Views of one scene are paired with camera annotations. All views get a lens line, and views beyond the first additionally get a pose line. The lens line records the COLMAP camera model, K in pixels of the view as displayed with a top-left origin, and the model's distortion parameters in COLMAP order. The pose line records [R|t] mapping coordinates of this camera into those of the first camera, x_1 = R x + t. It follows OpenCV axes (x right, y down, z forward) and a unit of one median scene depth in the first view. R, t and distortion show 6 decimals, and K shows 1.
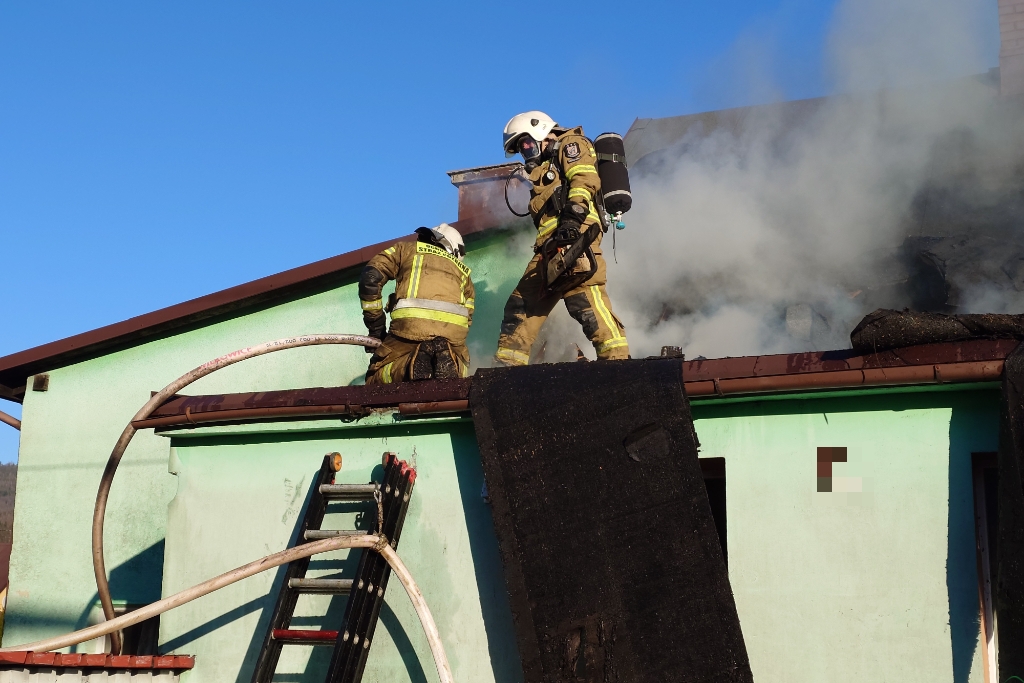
lens RADIAL K [[1448.3, 0, 499.5], [0, 1448.3, 342.1], [0, 0, 1]] dist [0.022564, 0.010864]
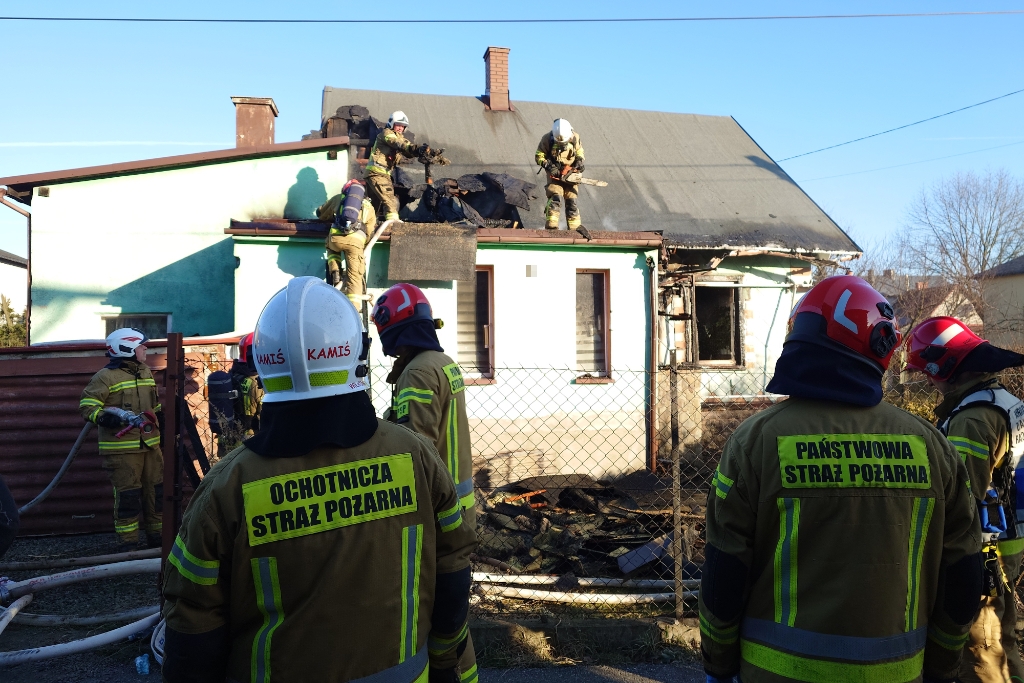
lens RADIAL K [[726.4, 0, 515.9], [0, 726.4, 309.8], [0, 0, 1]] dist [-0.001884, -0.002310]
pose [[0.815496, 0.000703, 0.578762, -0.572374], [-0.110239, 0.981880, 0.154137, -0.051396], [-0.568167, -0.189500, 0.800797, -0.145669]]
